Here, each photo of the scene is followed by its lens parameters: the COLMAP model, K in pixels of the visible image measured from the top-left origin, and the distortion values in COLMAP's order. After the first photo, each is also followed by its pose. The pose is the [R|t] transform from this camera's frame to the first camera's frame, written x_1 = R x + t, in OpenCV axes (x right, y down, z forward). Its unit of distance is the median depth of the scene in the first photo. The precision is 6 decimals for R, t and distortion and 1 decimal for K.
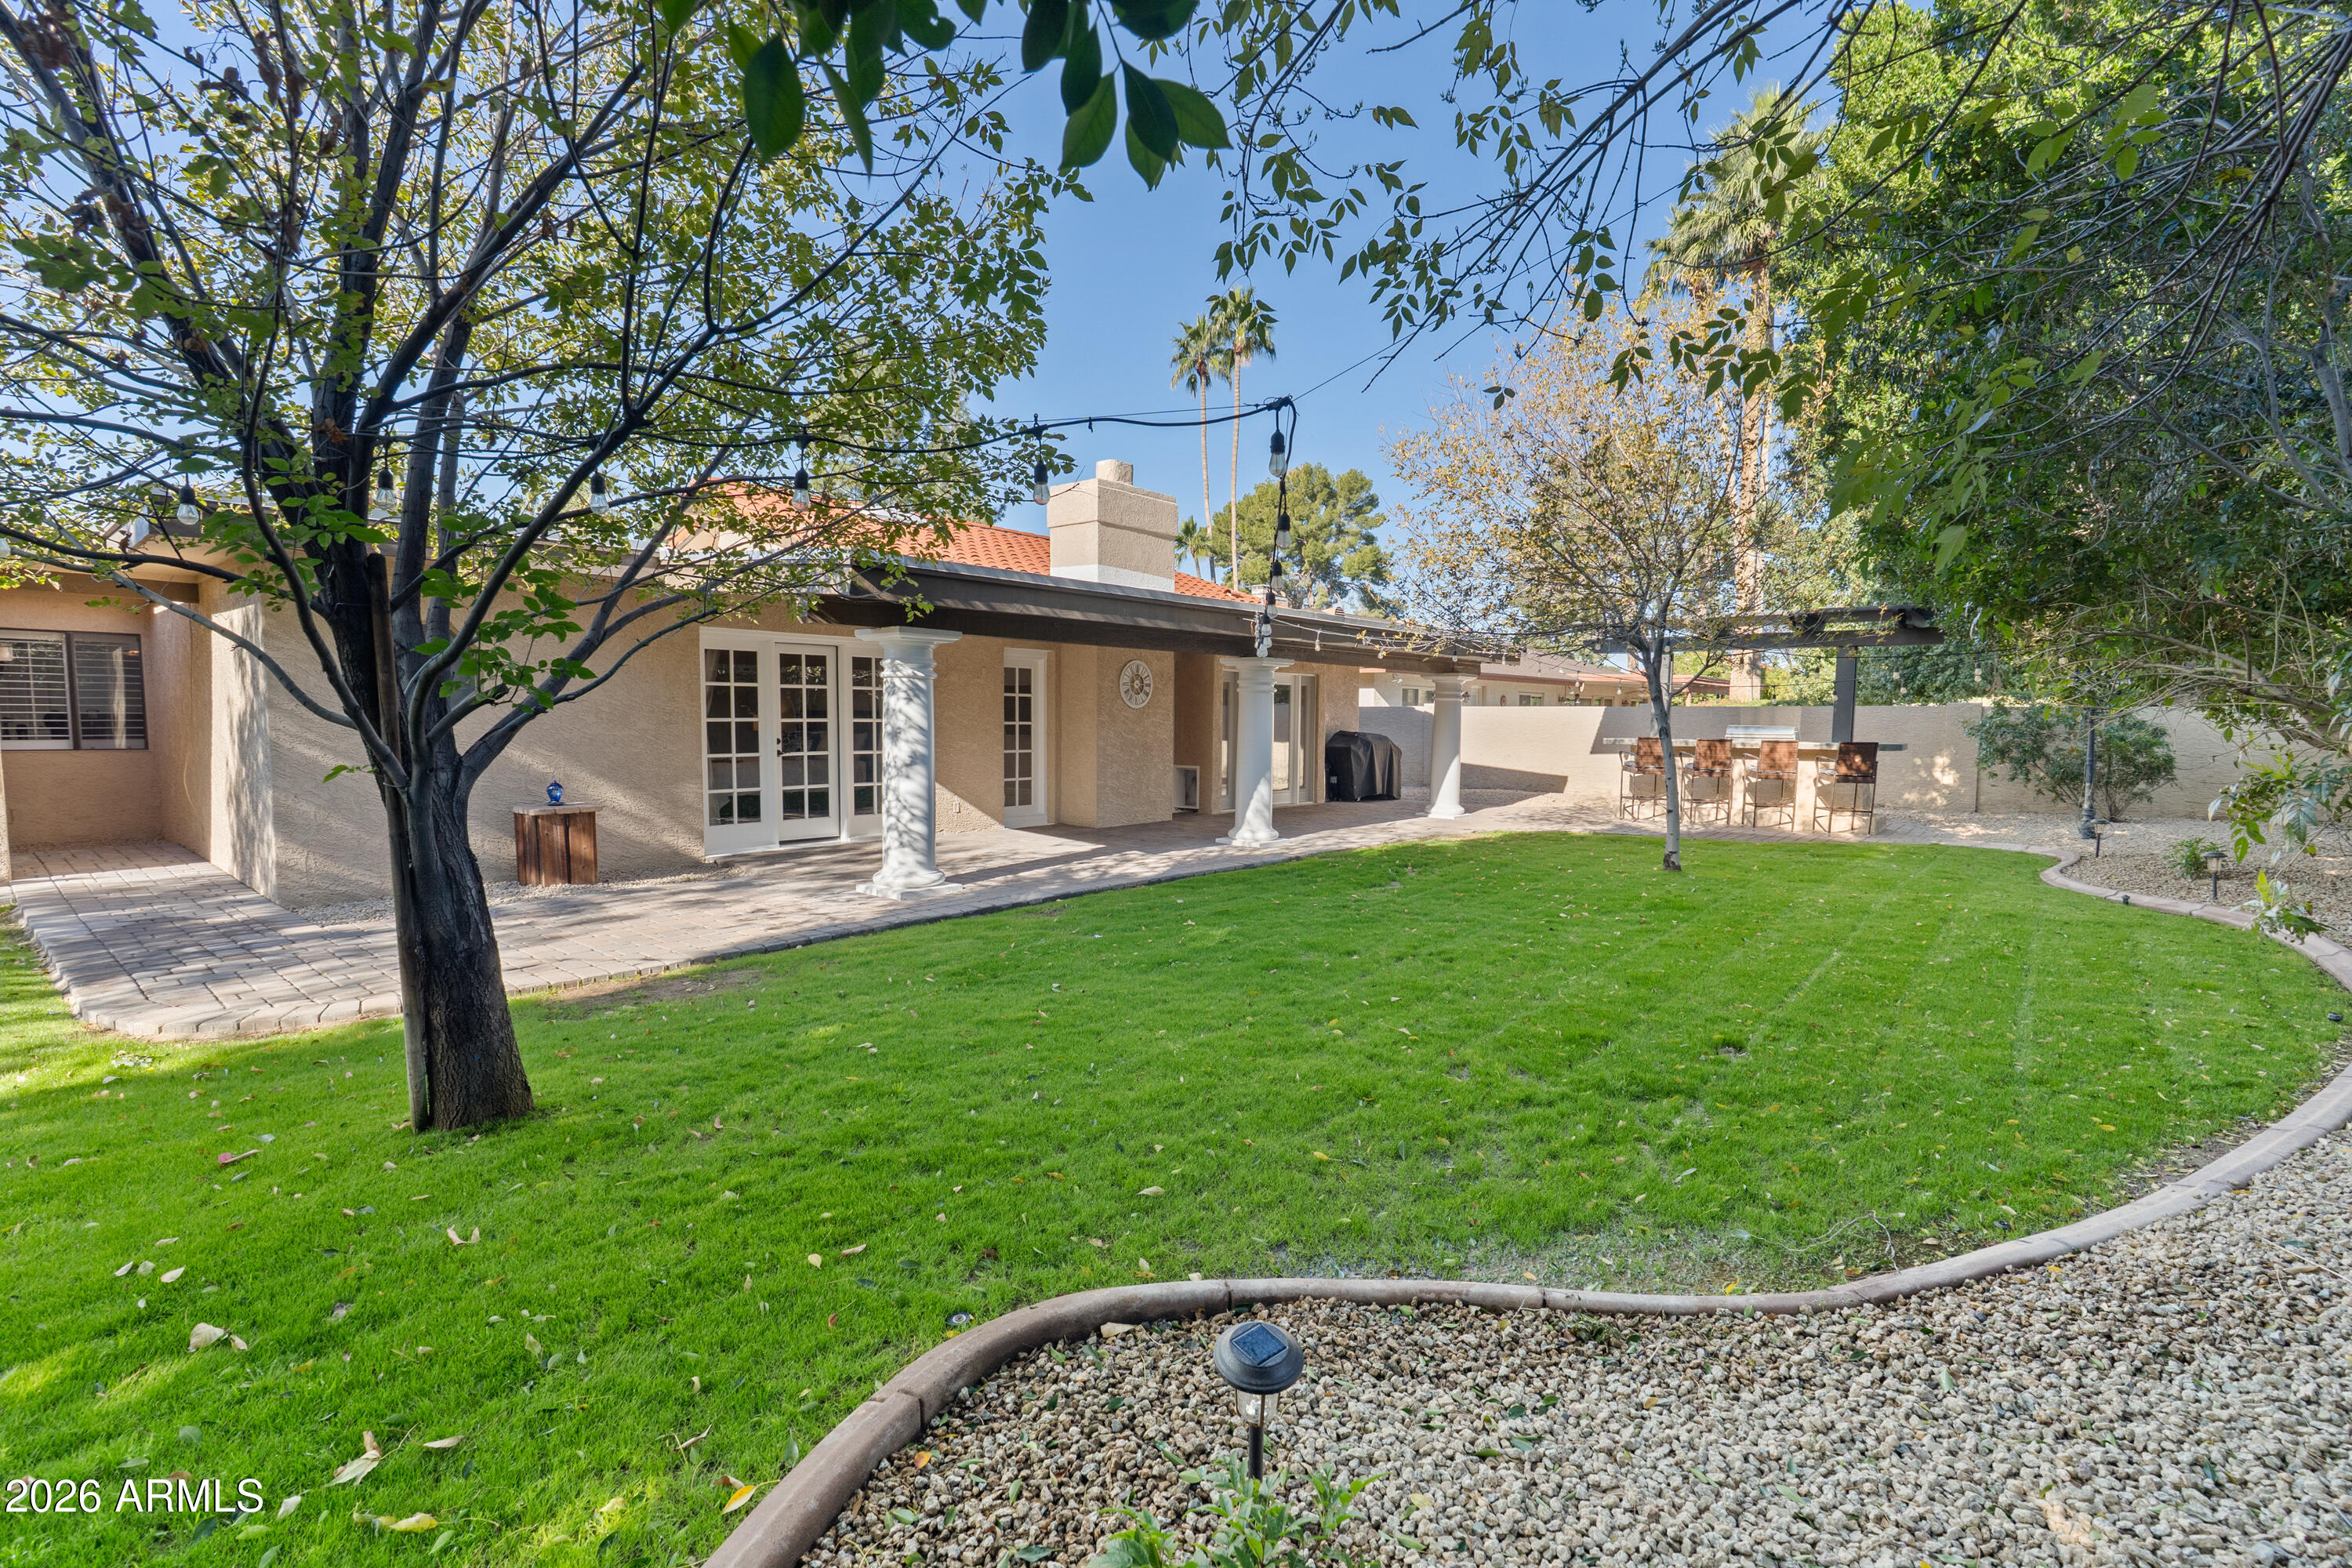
lens RADIAL K [[1091.6, 0, 1176.0], [0, 1091.6, 784.0], [0, 0, 1]] dist [-0.001720, -0.000353]
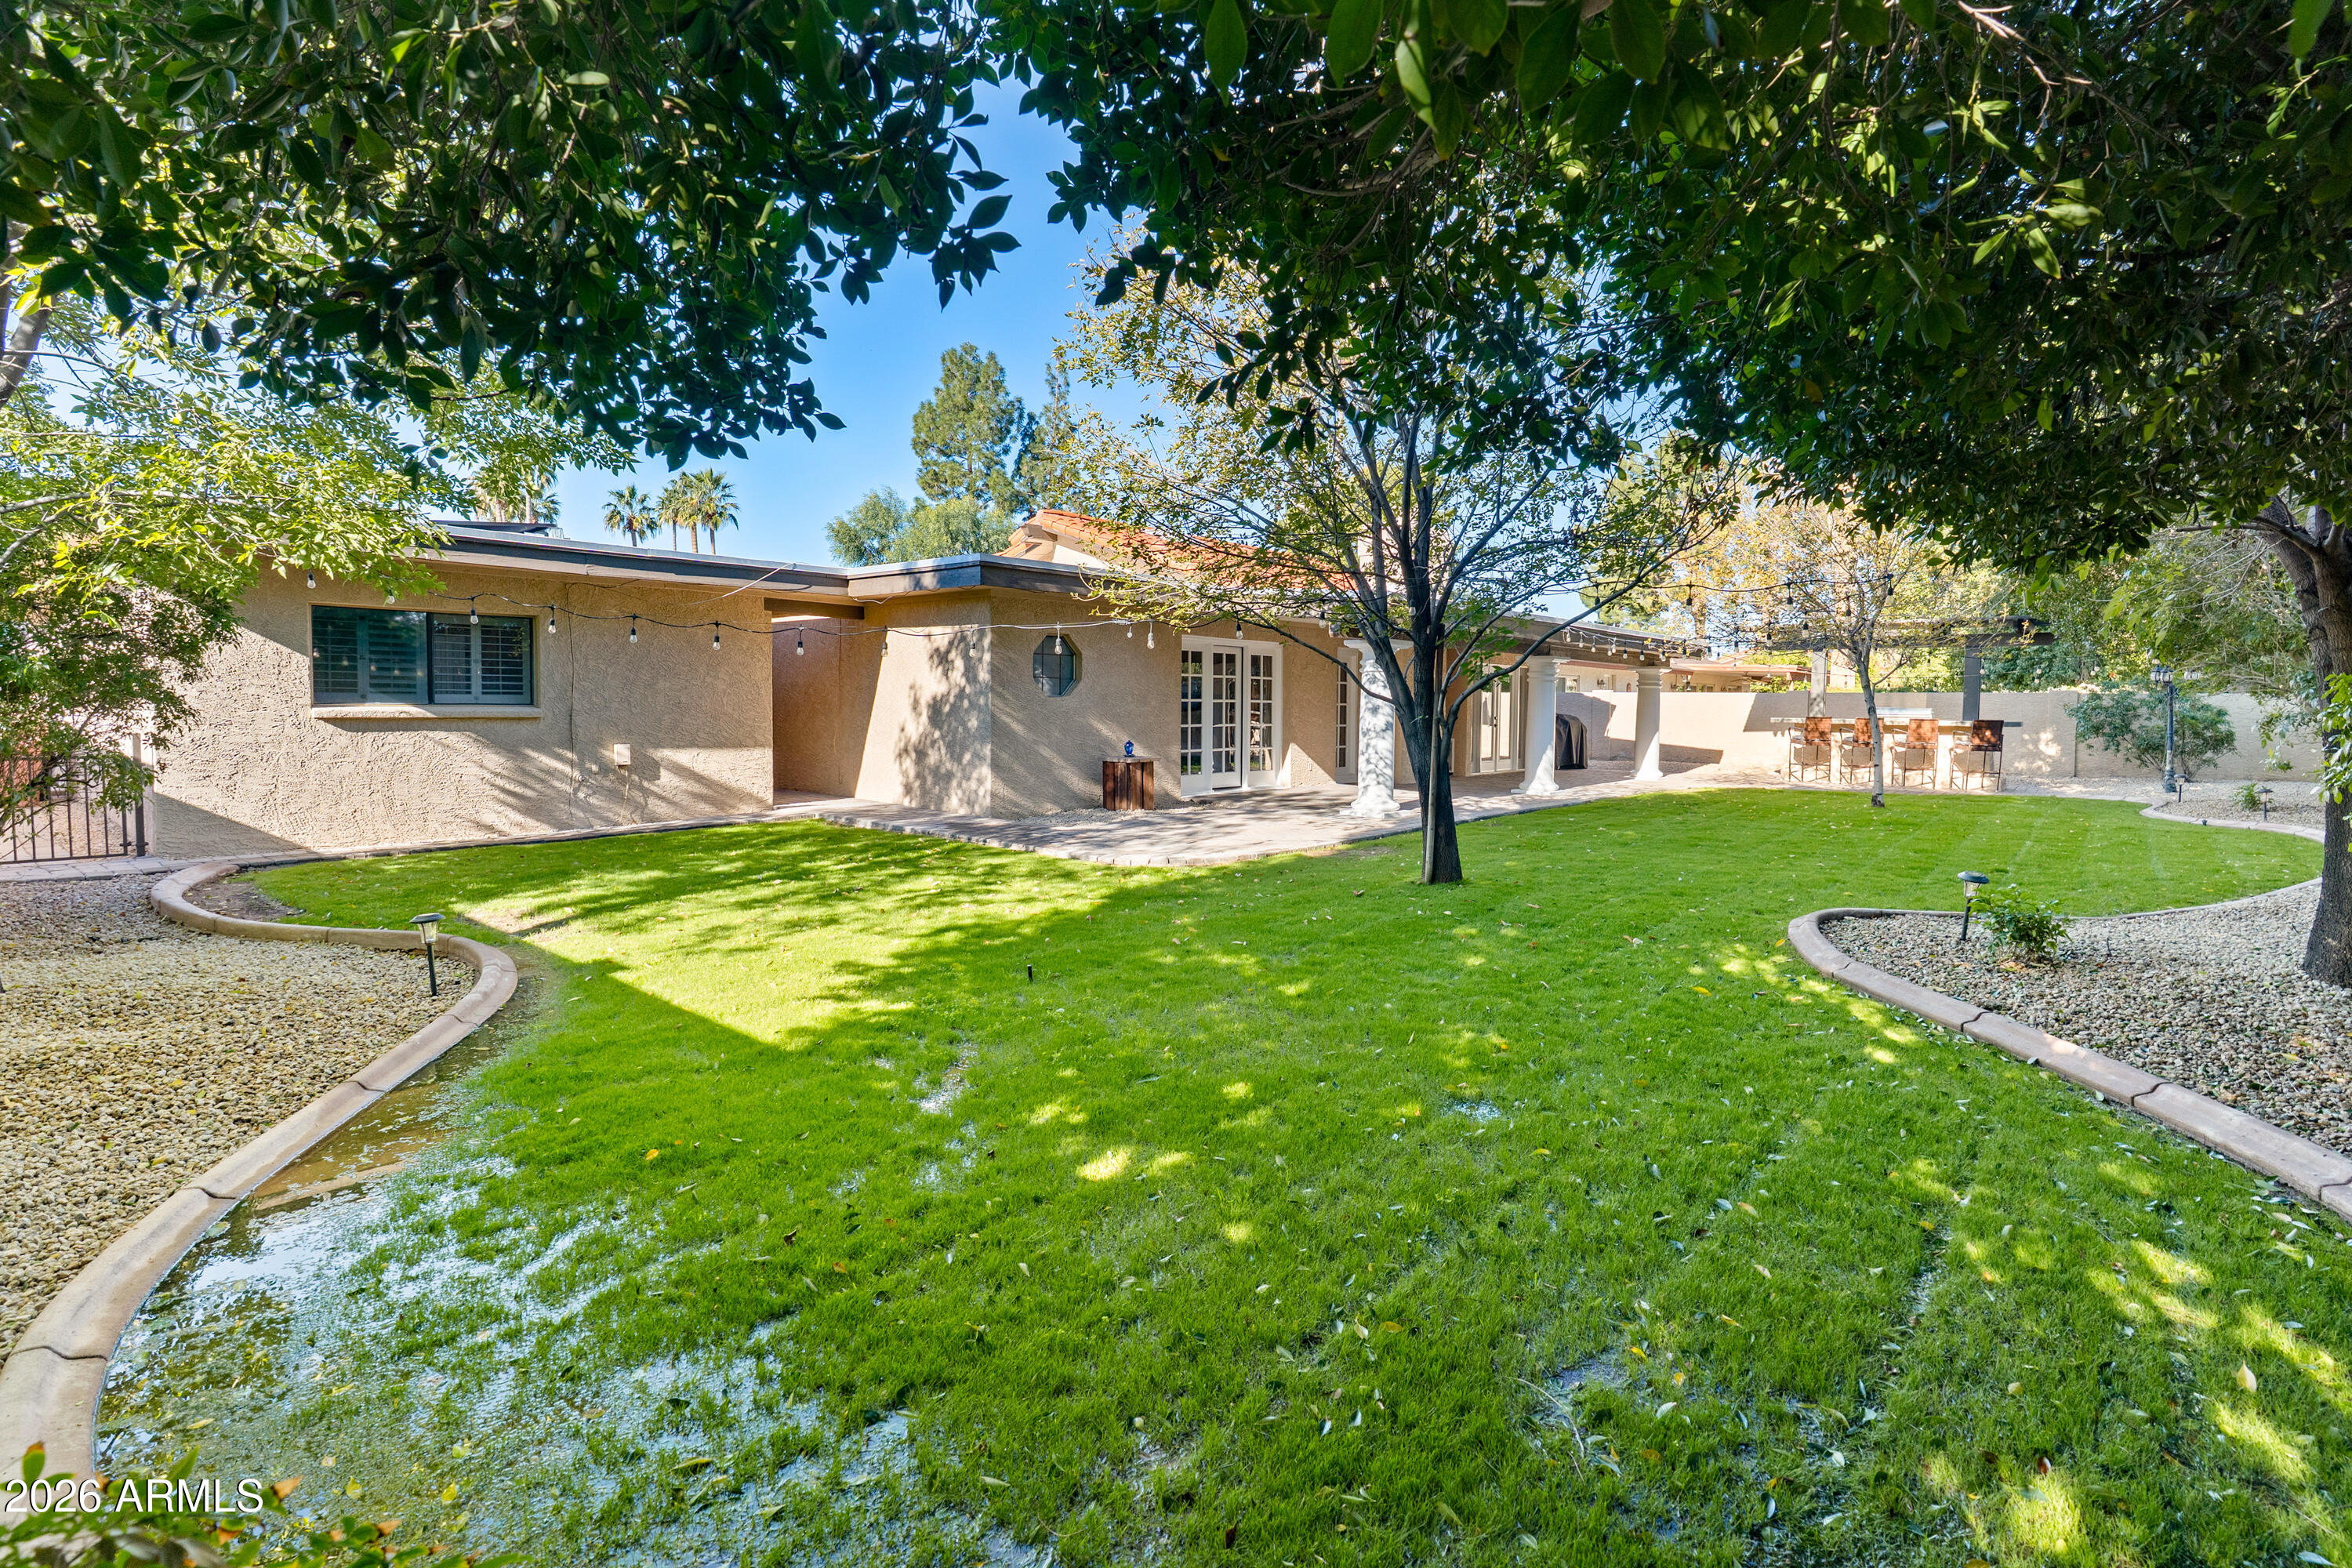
lens RADIAL K [[1107.9, 0, 1177.3], [0, 1107.9, 719.1], [0, 0, 1]] dist [0.001079, 0.000492]
pose [[0.999784, 0.002350, -0.020645, -0.315165], [-0.003323, 0.998880, -0.047208, 0.025937], [0.020511, 0.047267, 0.998672, -0.346108]]
